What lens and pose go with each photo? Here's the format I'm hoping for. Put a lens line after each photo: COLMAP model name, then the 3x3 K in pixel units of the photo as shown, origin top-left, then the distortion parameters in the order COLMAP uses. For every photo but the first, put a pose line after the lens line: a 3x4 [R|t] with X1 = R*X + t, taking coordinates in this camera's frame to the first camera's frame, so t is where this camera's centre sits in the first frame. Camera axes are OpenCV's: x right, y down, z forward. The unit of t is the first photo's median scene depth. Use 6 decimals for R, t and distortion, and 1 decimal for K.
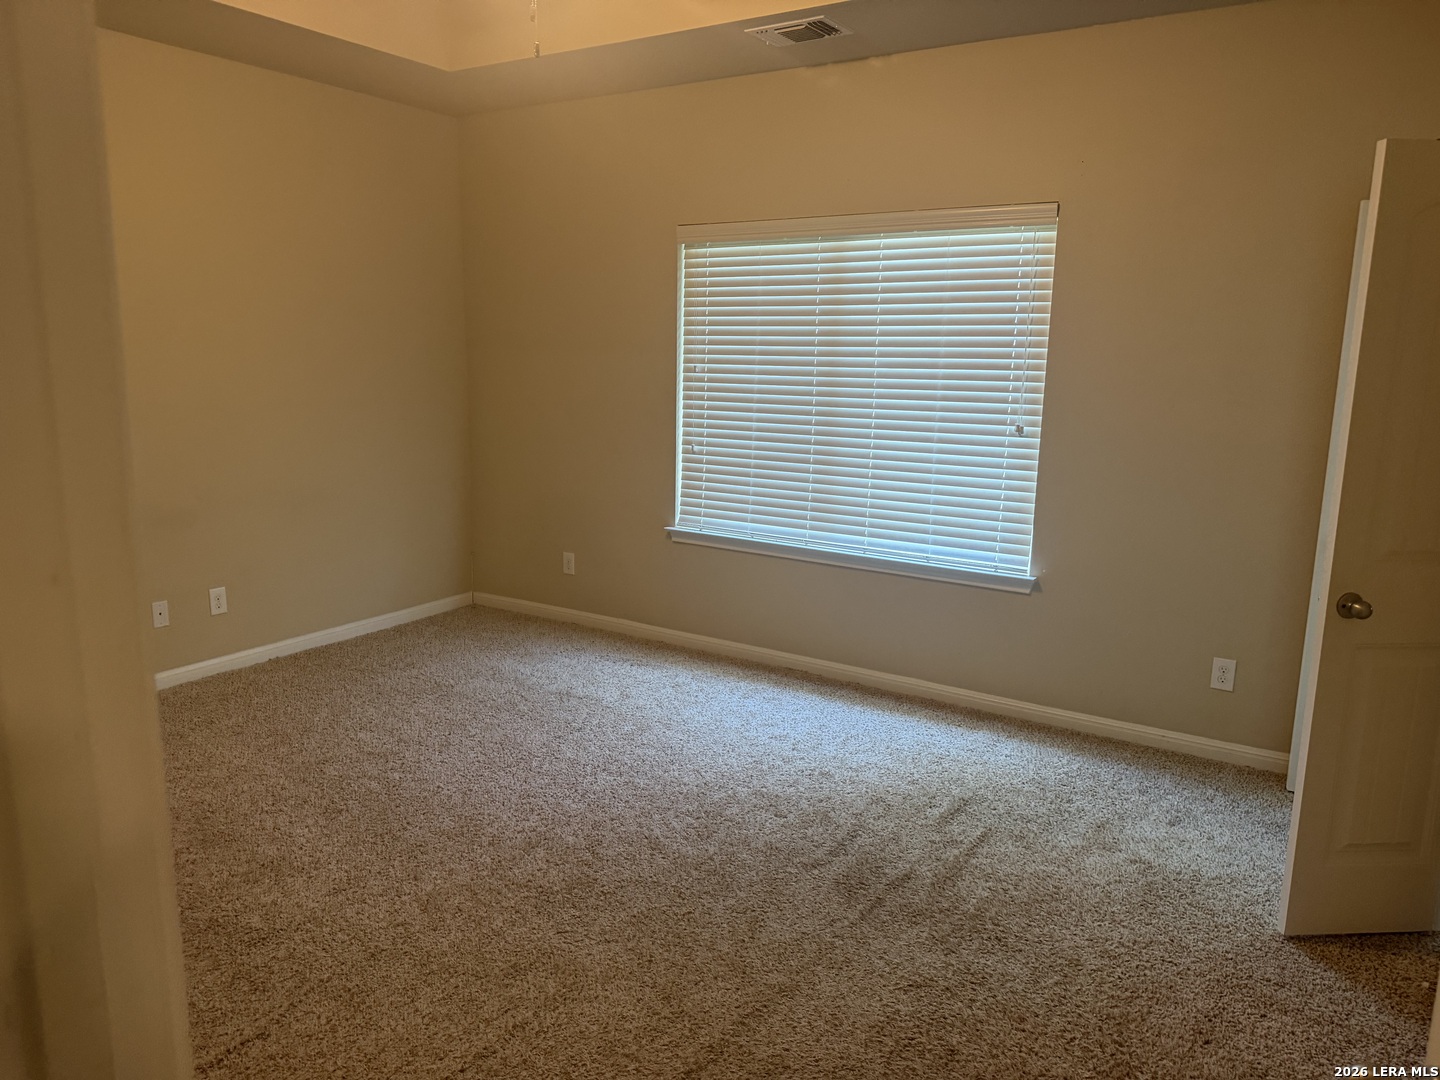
lens RADIAL K [[1007.7, 0, 726.8], [0, 1007.7, 537.1], [0, 0, 1]] dist [0.056924, -0.066658]
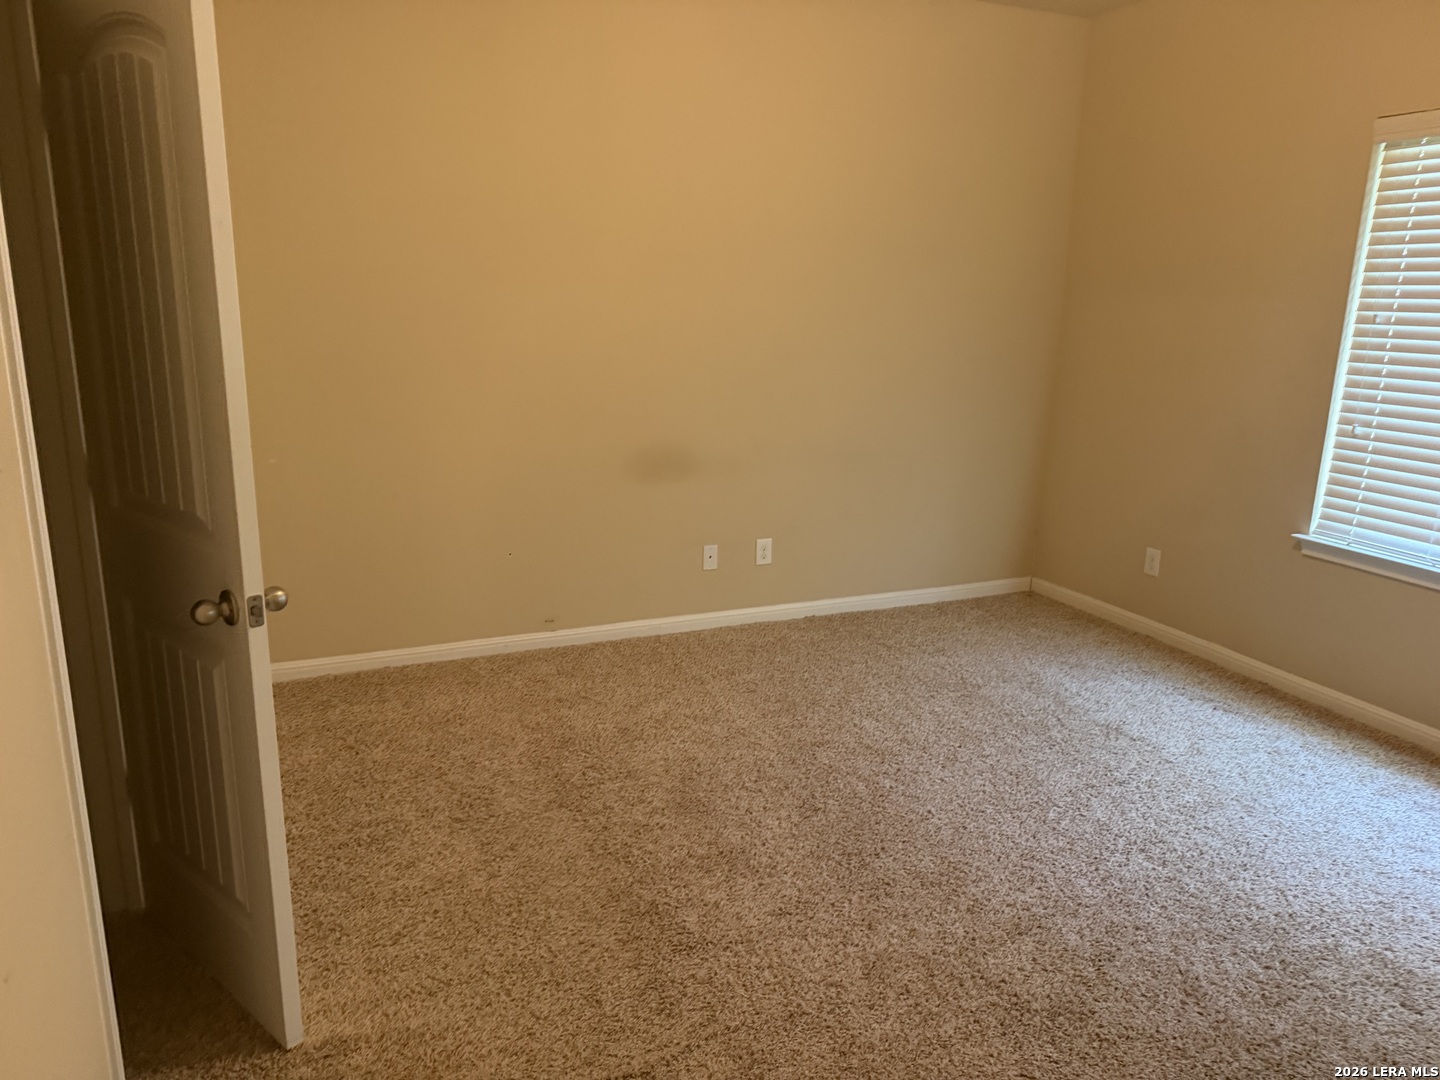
lens RADIAL K [[1007.7, 0, 743.5], [0, 1007.7, 535.2], [0, 0, 1]] dist [0.056924, -0.066658]
pose [[0.830851, 0.133925, -0.540140, 0.009618], [-0.113799, 0.990988, 0.070663, -0.020951], [0.544736, 0.002757, 0.838603, 0.206090]]
